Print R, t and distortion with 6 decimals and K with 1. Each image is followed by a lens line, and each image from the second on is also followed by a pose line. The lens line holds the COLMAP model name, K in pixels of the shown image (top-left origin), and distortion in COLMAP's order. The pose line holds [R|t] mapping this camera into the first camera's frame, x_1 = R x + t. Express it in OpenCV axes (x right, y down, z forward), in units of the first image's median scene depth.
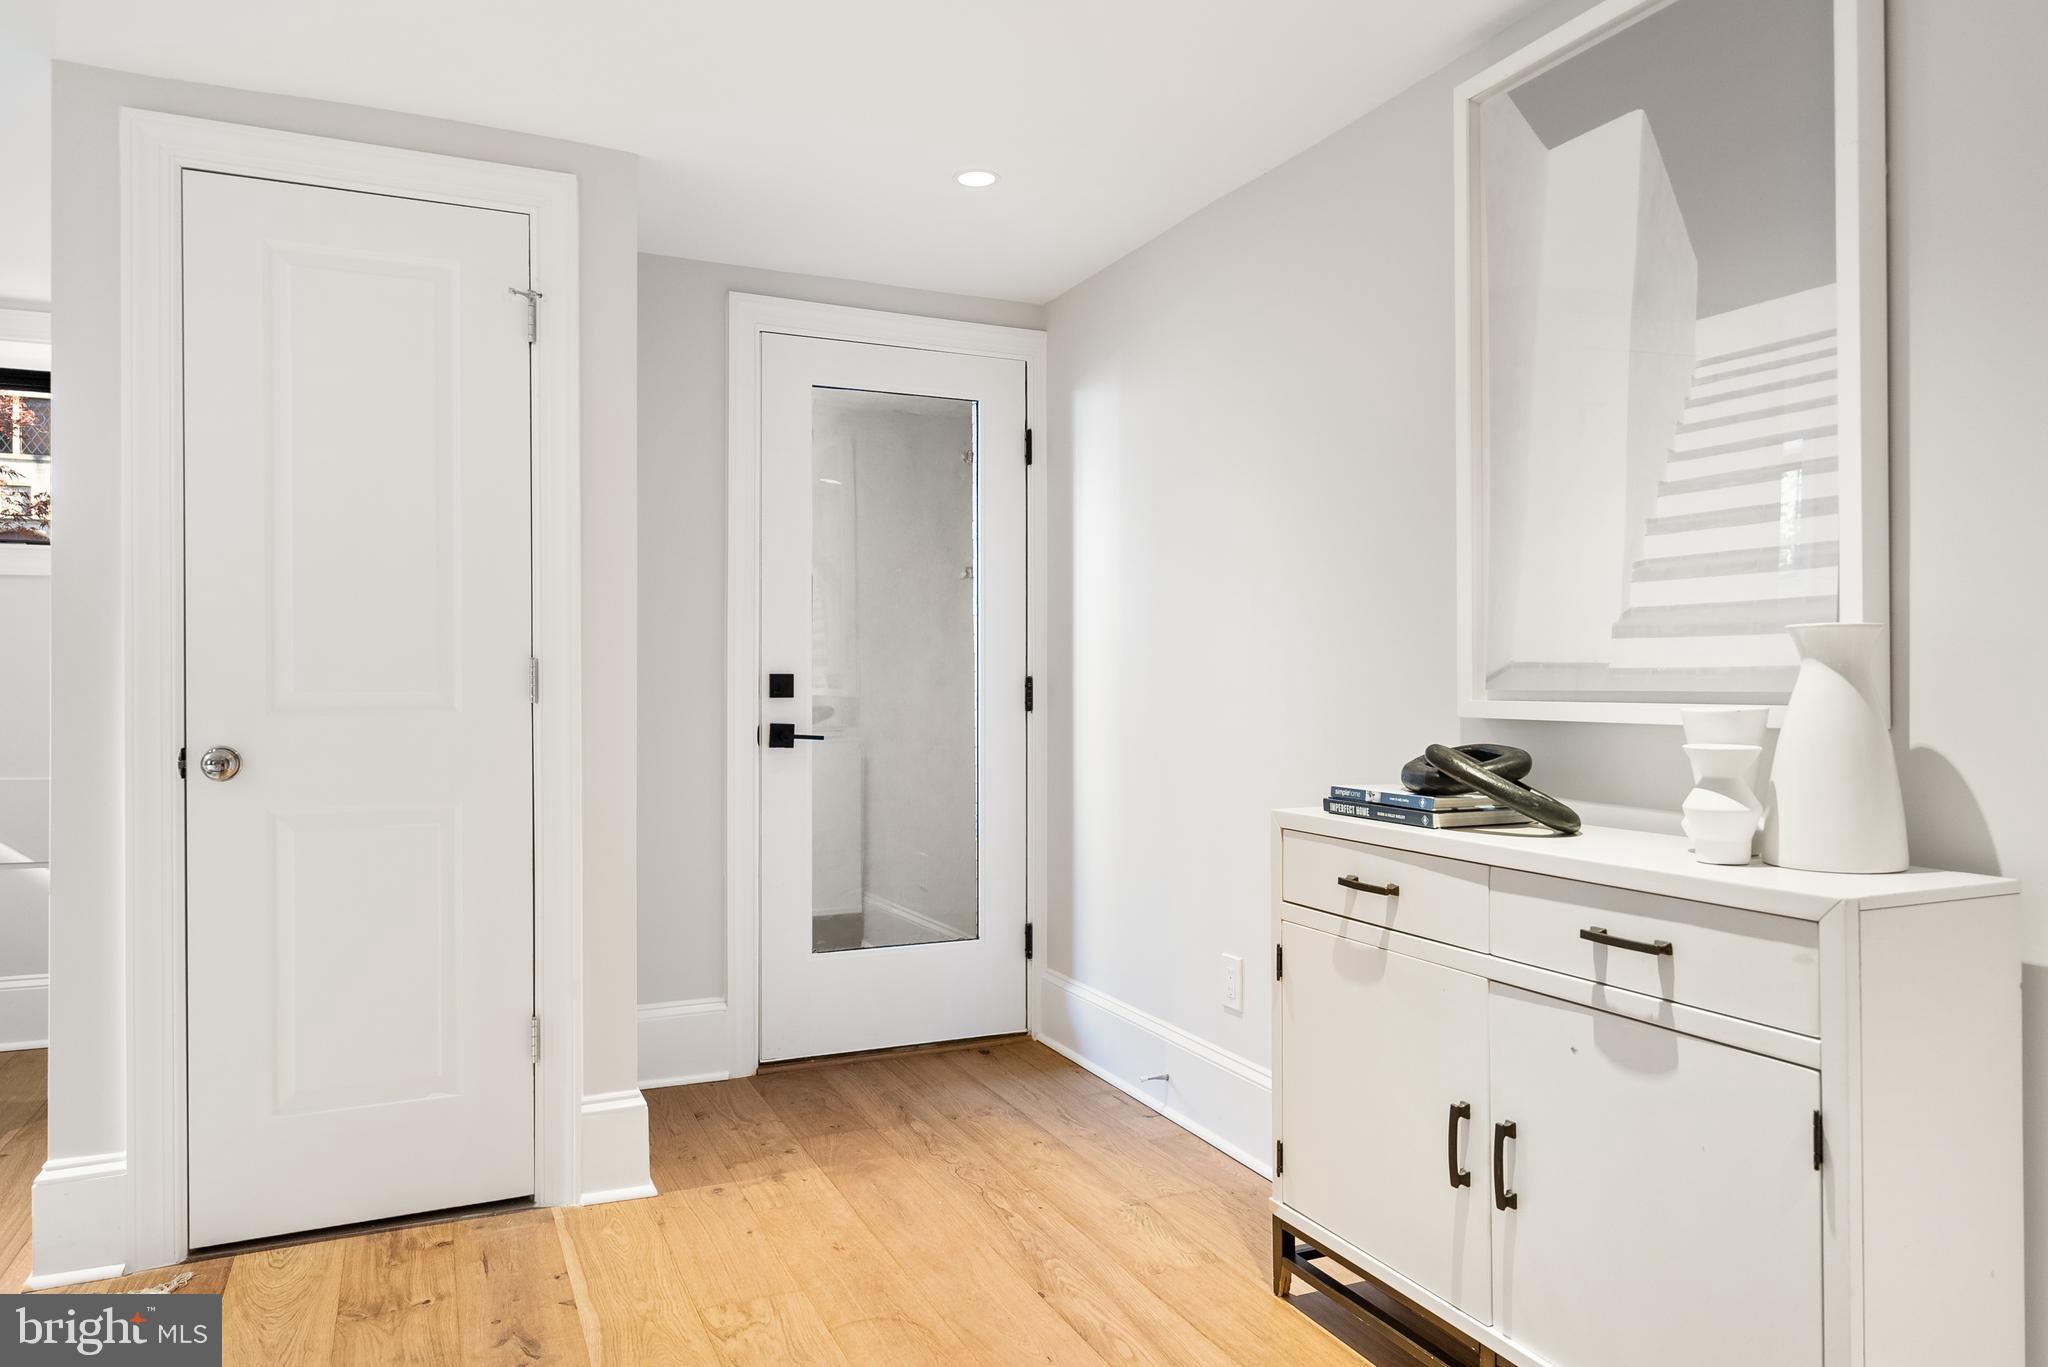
lens RADIAL K [[1363.2, 0, 1019.0], [0, 1363.2, 682.4], [0, 0, 1]] dist [-0.003718, -0.001023]
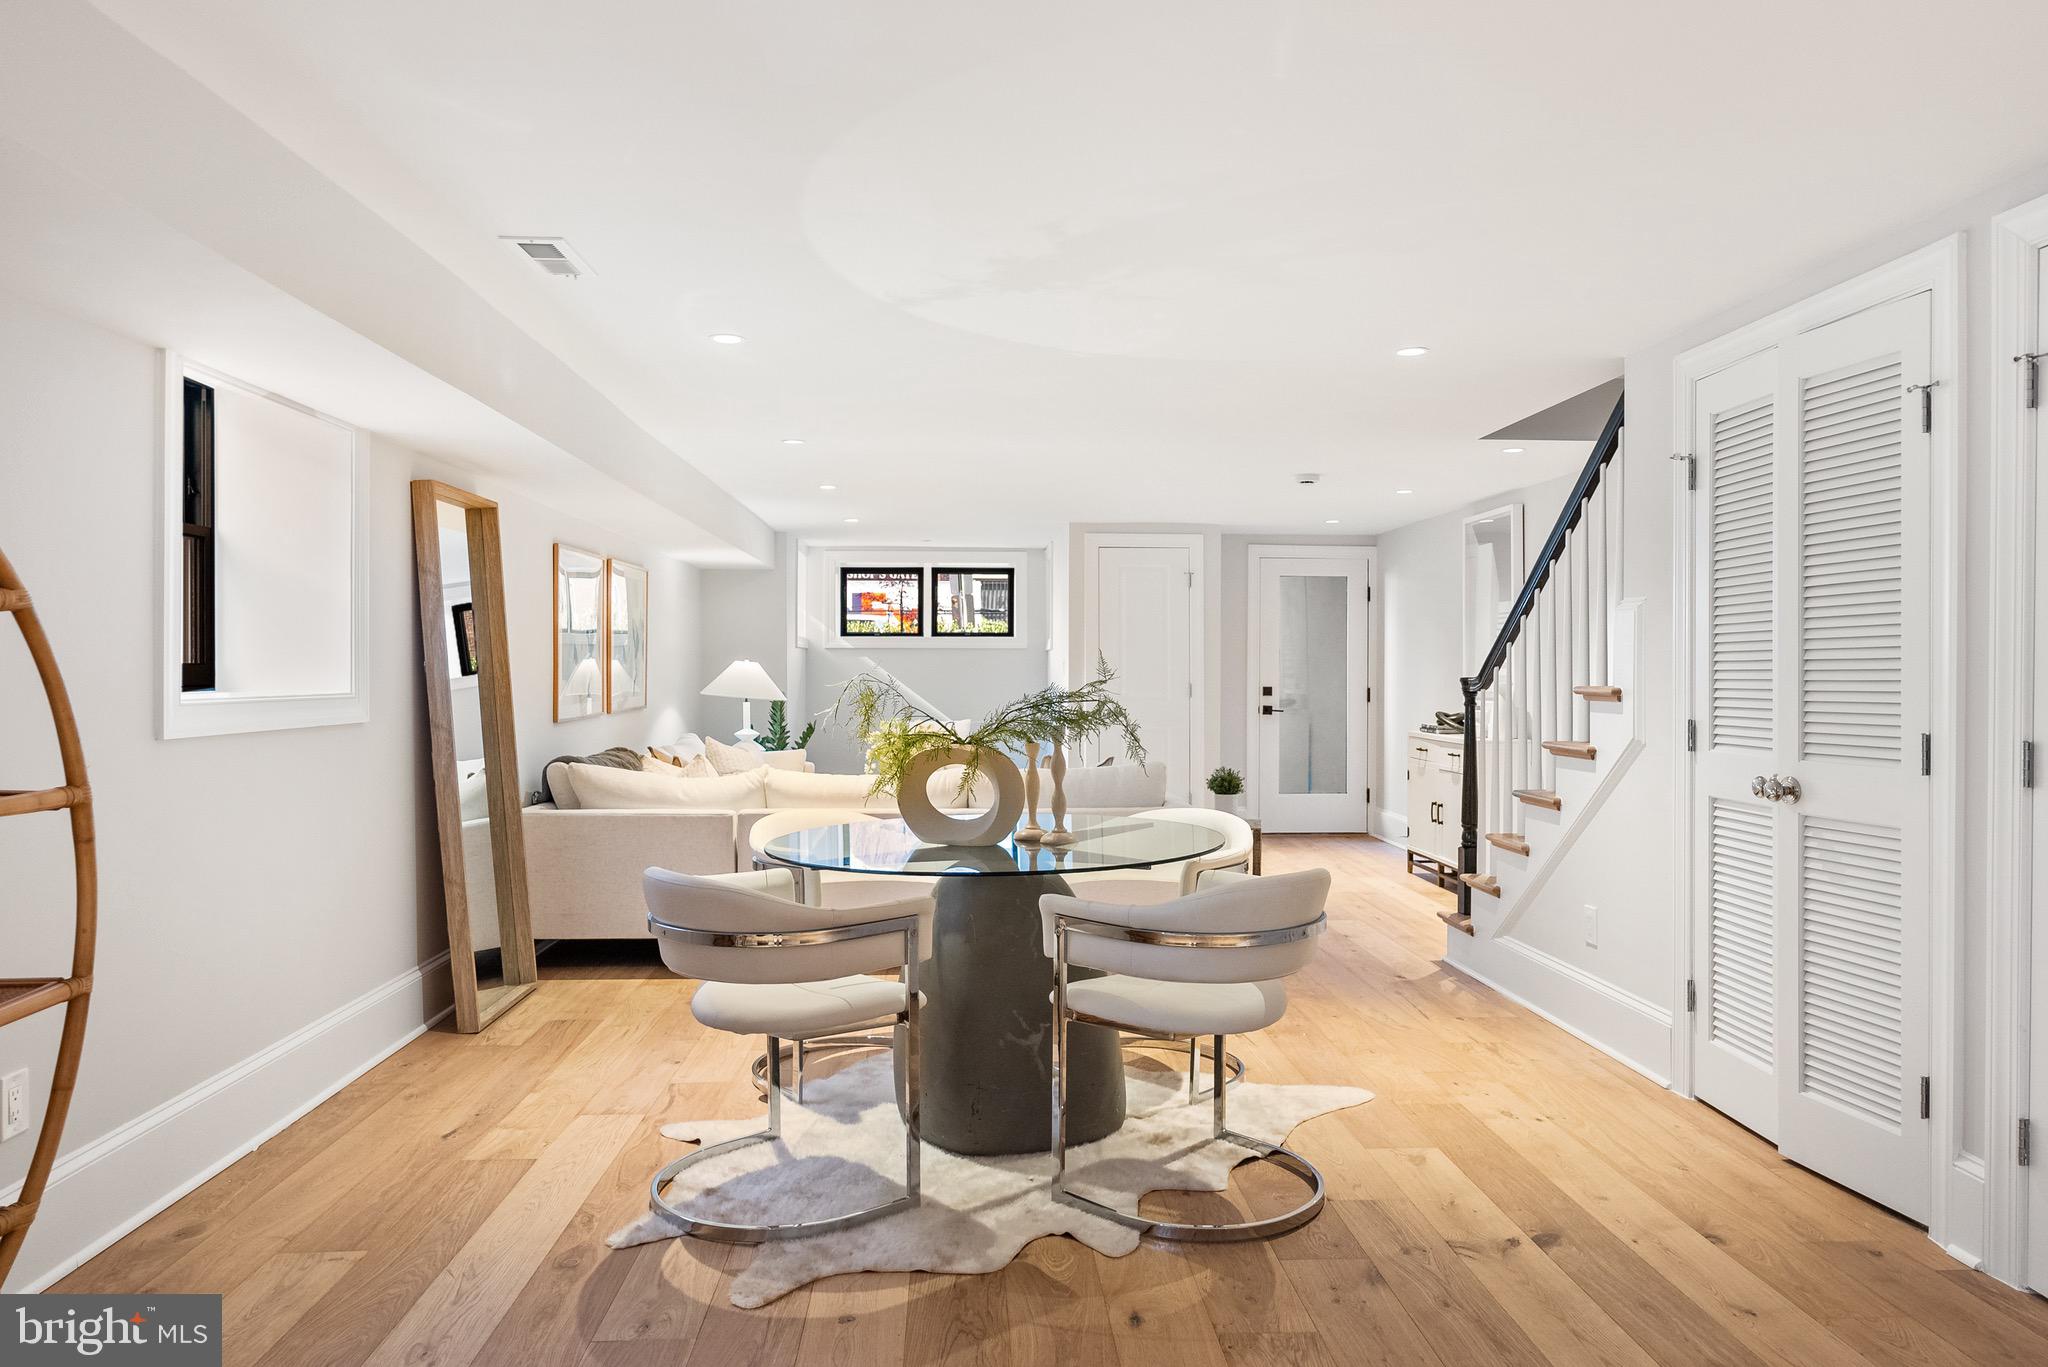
lens RADIAL K [[1363.2, 0, 1016.3], [0, 1363.2, 682.9], [0, 0, 1]] dist [-0.003718, -0.001023]
pose [[0.934104, 0.006062, -0.356949, 0.308235], [-0.003539, 0.999964, 0.007720, -0.031999], [0.356983, -0.005948, 0.934092, -1.611132]]
